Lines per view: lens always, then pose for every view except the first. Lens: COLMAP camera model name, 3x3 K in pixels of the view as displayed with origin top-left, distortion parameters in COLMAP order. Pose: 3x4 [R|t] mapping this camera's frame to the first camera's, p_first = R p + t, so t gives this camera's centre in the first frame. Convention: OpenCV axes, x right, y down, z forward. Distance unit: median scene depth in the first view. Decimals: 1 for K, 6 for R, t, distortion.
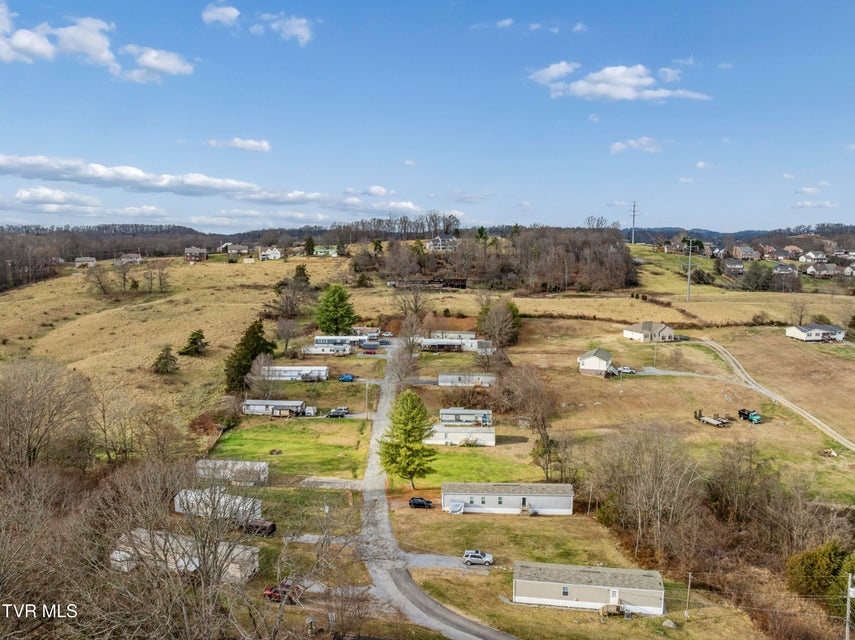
lens RADIAL K [[605.1, 0, 430.5], [0, 605.1, 317.1], [0, 0, 1]] dist [-0.031625, -0.005246]
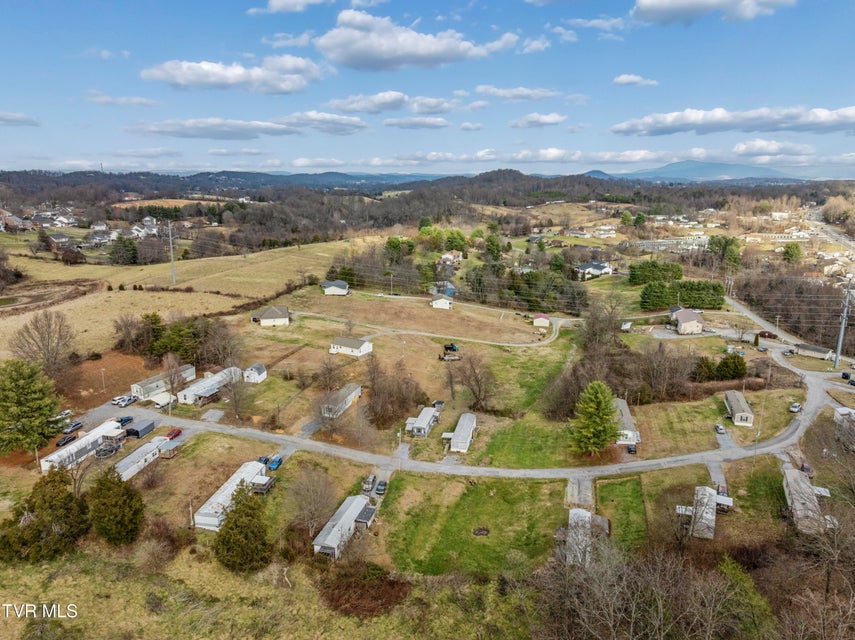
lens RADIAL K [[605.1, 0, 430.5], [0, 605.1, 317.1], [0, 0, 1]] dist [-0.031625, -0.005246]
pose [[0.122589, -0.219794, 0.967813, -0.636737], [0.128963, 0.970428, 0.204052, -0.155755], [-0.984043, 0.099797, 0.147309, 0.573080]]
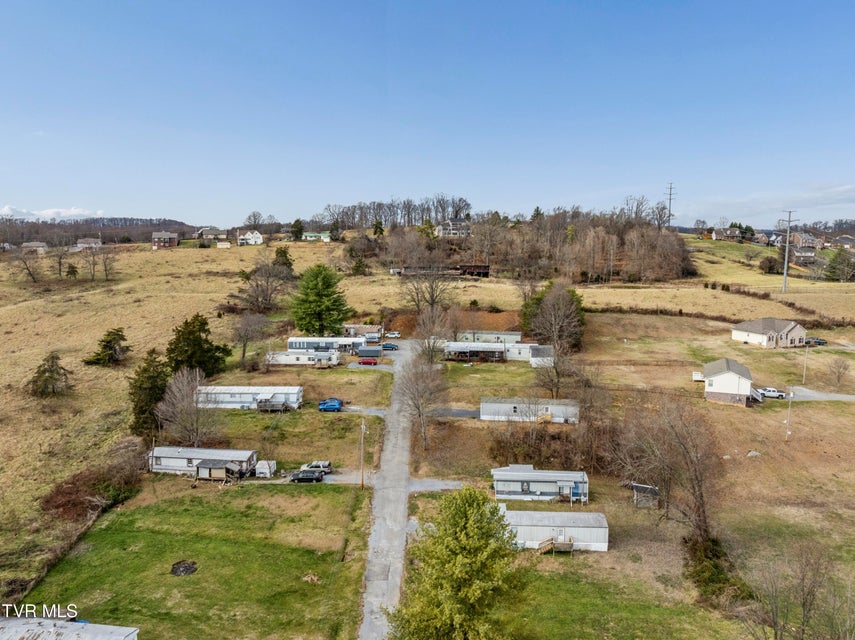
lens RADIAL K [[605.1, 0, 430.5], [0, 605.1, 317.1], [0, 0, 1]] dist [-0.031625, -0.005246]
pose [[0.999992, 0.003344, 0.002268, -0.030868], [-0.003347, 0.999993, 0.001456, 0.006793], [-0.002264, -0.001463, 0.999996, 0.309453]]
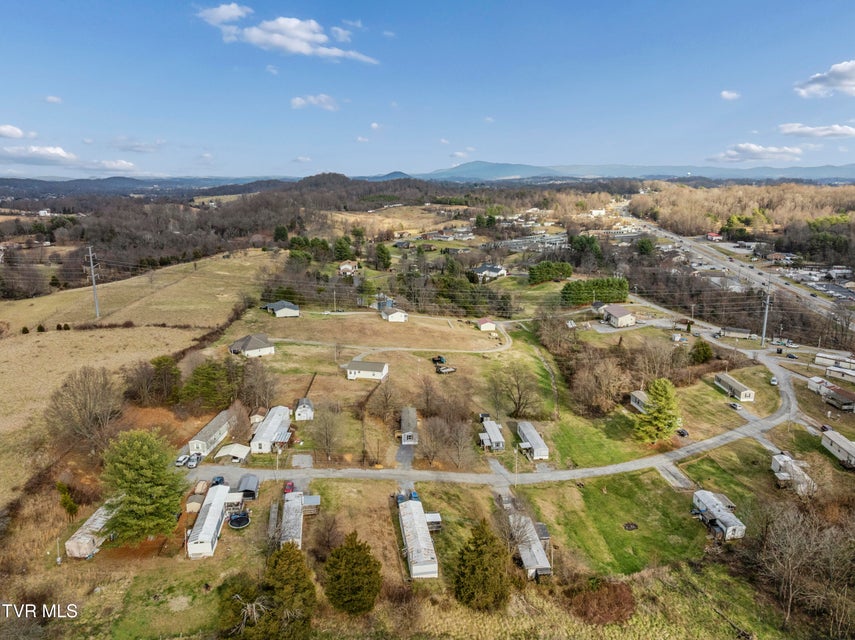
lens RADIAL K [[605.1, 0, 430.5], [0, 605.1, 317.1], [0, 0, 1]] dist [-0.031625, -0.005246]
pose [[-0.199390, -0.214371, 0.956185, -0.633799], [0.138025, 0.959906, 0.243987, -0.222411], [-0.970151, 0.180626, -0.161807, 0.871553]]
